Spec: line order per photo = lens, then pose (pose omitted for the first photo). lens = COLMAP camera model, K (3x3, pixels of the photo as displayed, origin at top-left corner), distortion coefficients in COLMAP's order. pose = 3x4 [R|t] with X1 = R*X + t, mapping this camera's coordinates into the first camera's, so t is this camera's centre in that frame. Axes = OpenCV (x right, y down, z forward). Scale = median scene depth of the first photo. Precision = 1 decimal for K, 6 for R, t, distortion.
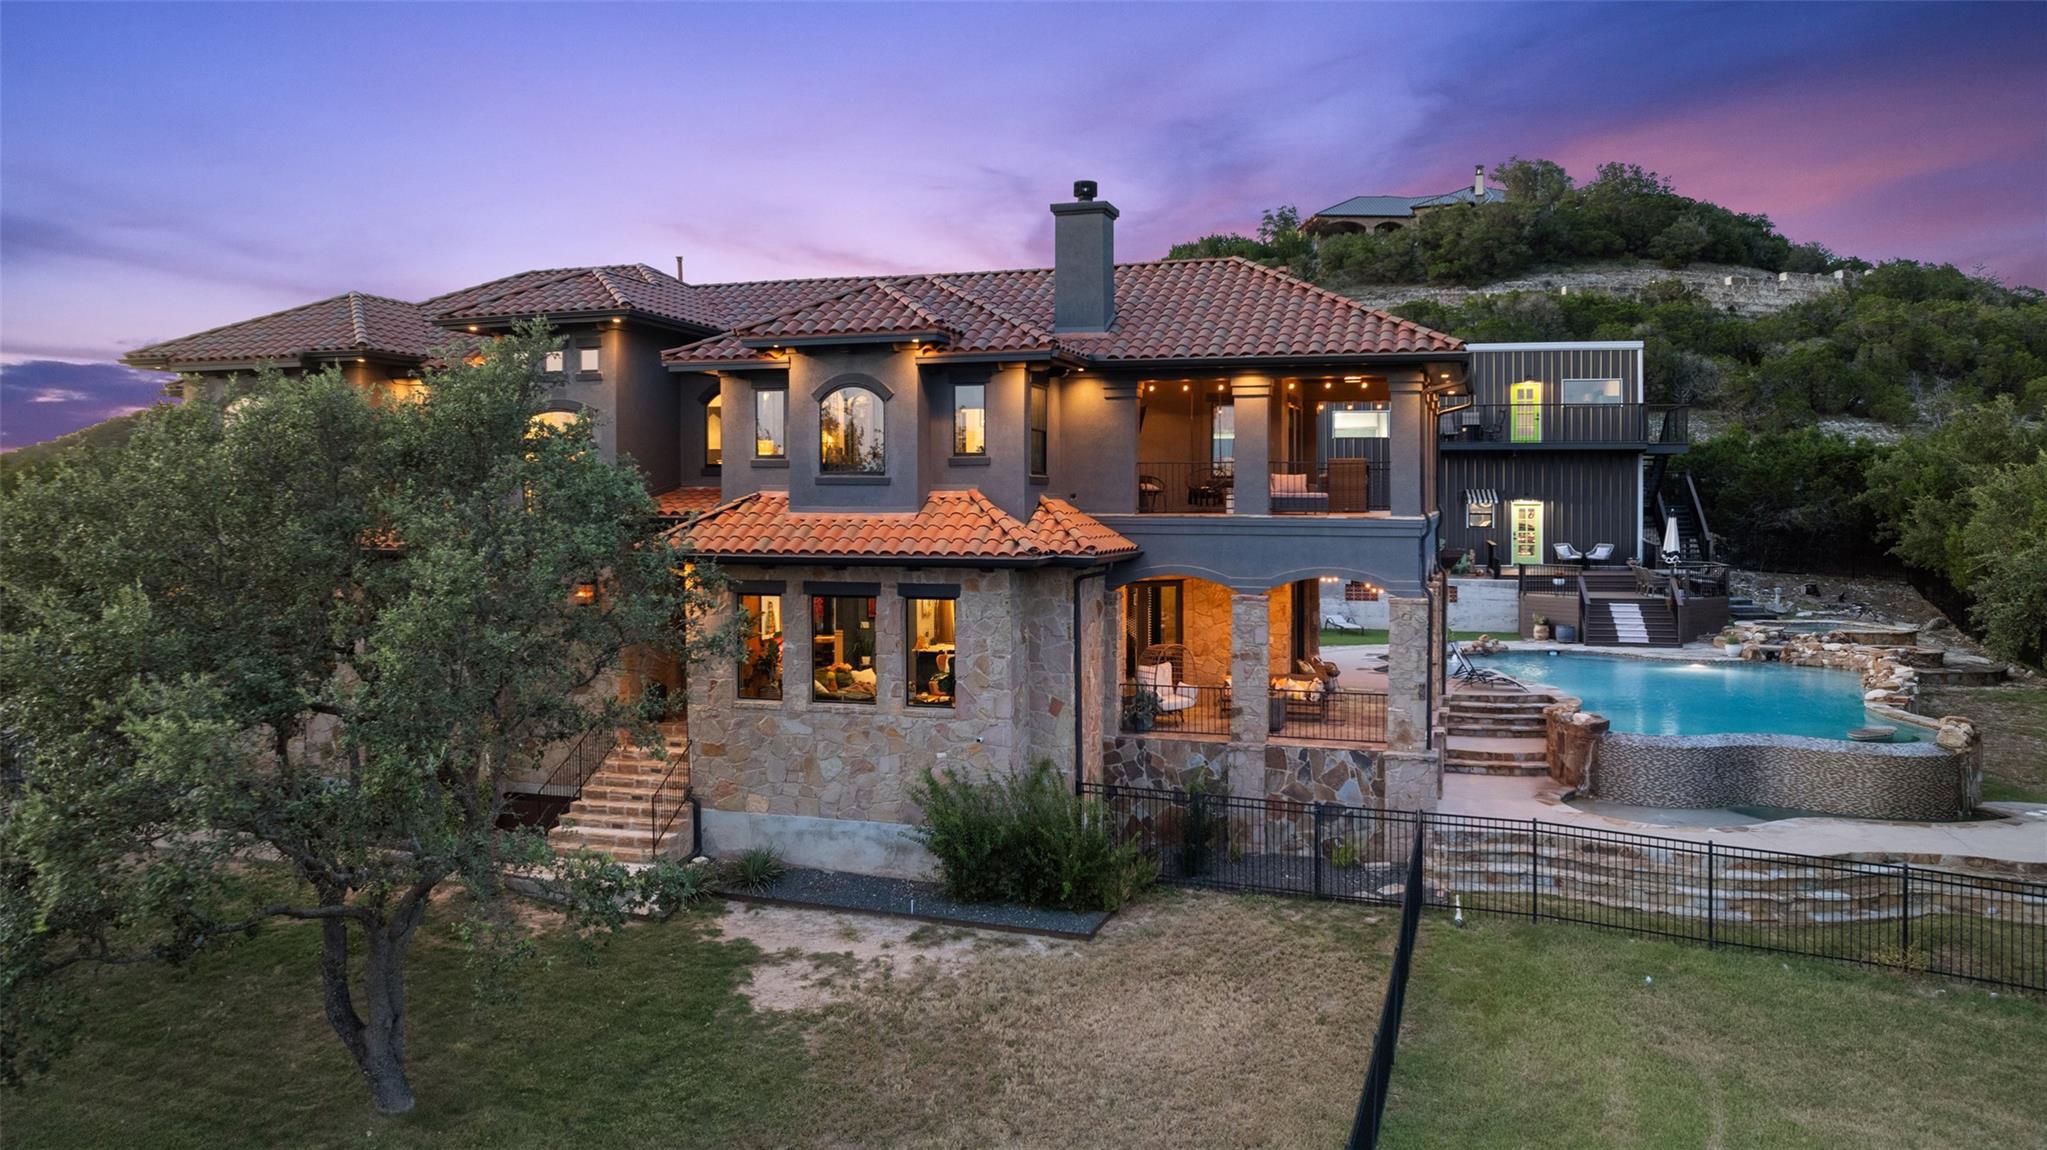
lens RADIAL K [[1476.3, 0, 1022.6], [0, 1476.3, 570.1], [0, 0, 1]] dist [0.003830, 0.014377]
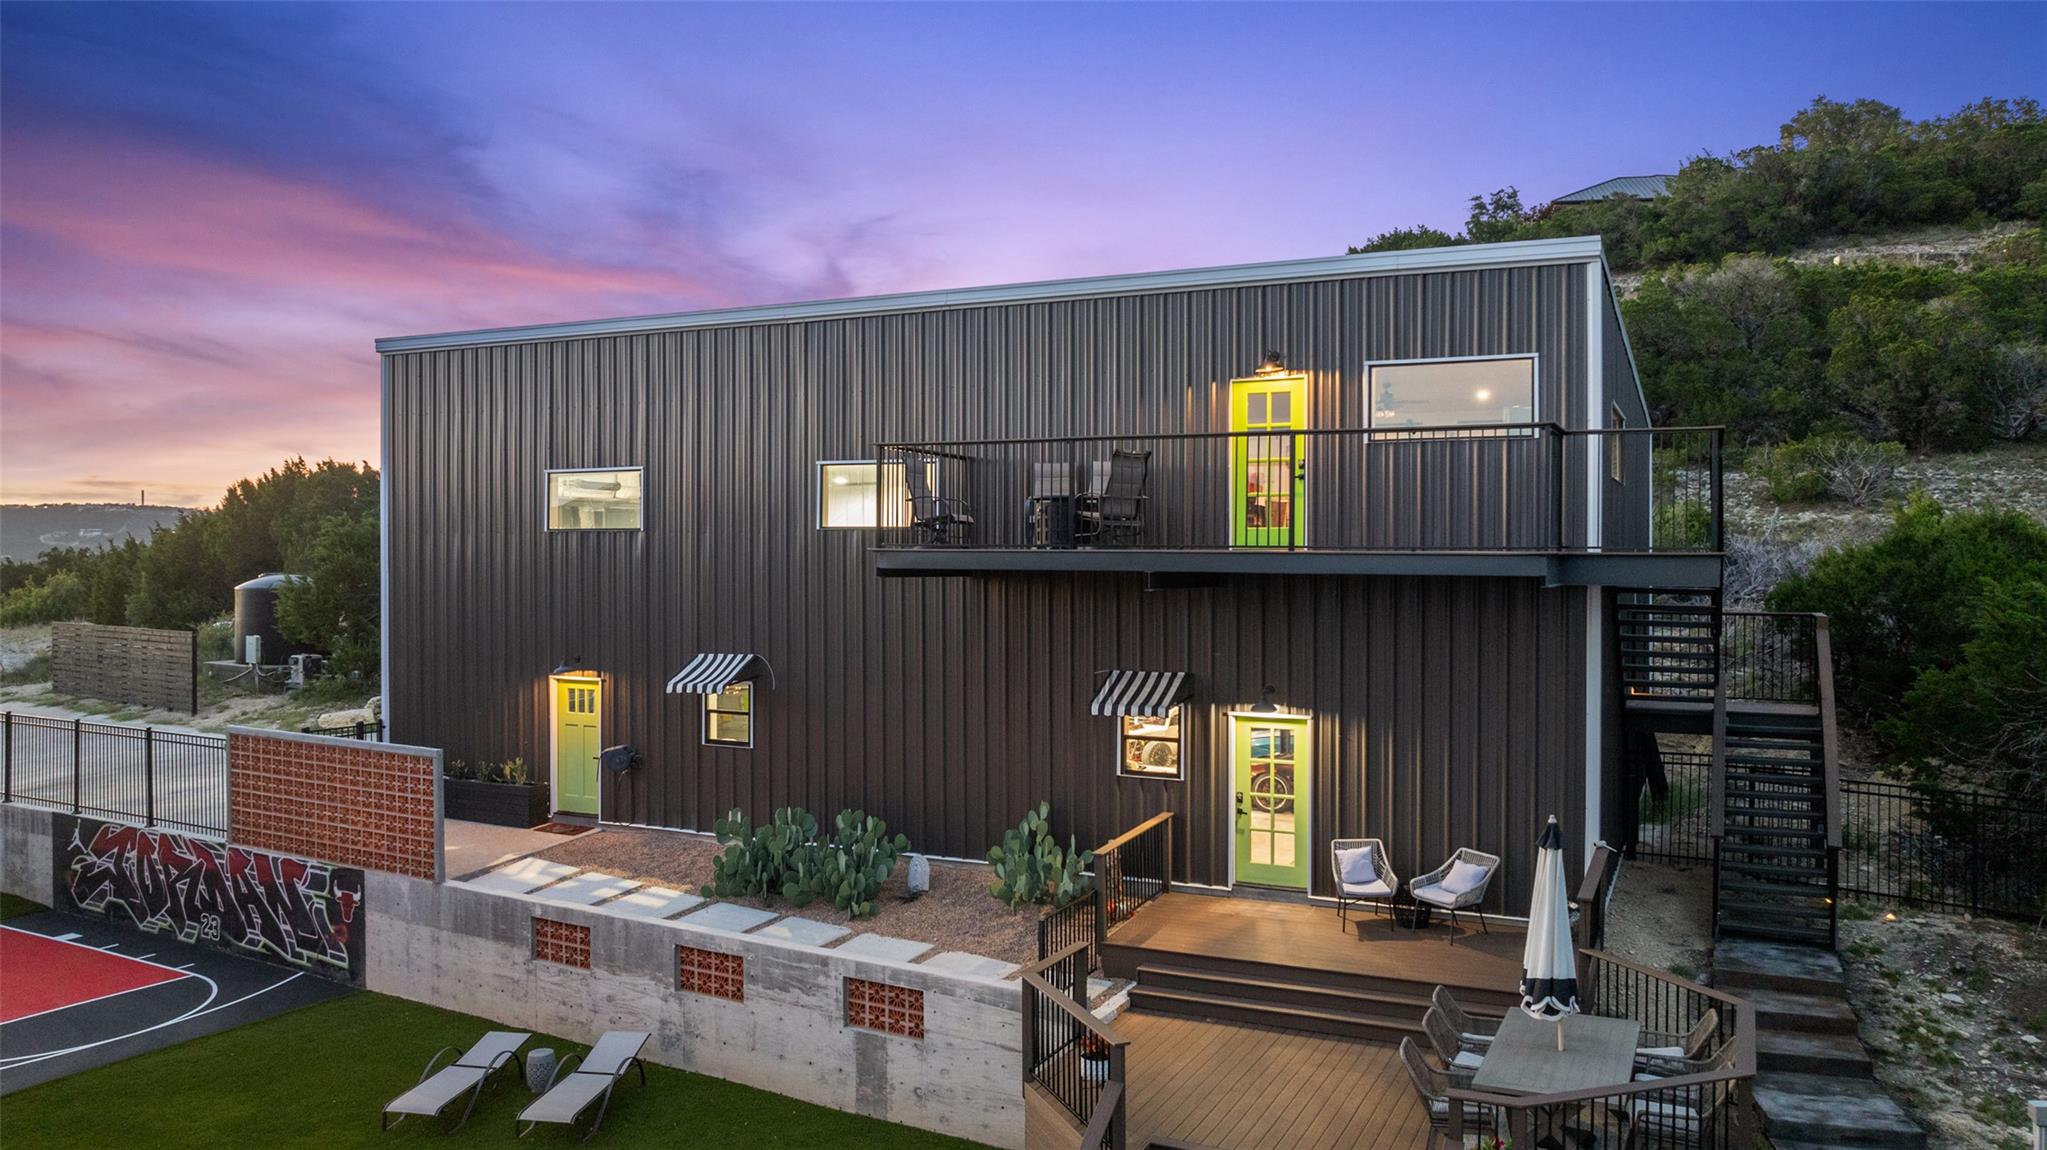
lens RADIAL K [[1476.3, 0, 1023.4], [0, 1476.3, 574.2], [0, 0, 1]] dist [0.003830, 0.014377]
pose [[0.971989, 0.012714, -0.234682, 0.162527], [-0.020144, 0.999368, -0.029292, -0.029860], [0.234161, 0.033199, 0.971631, 0.285653]]
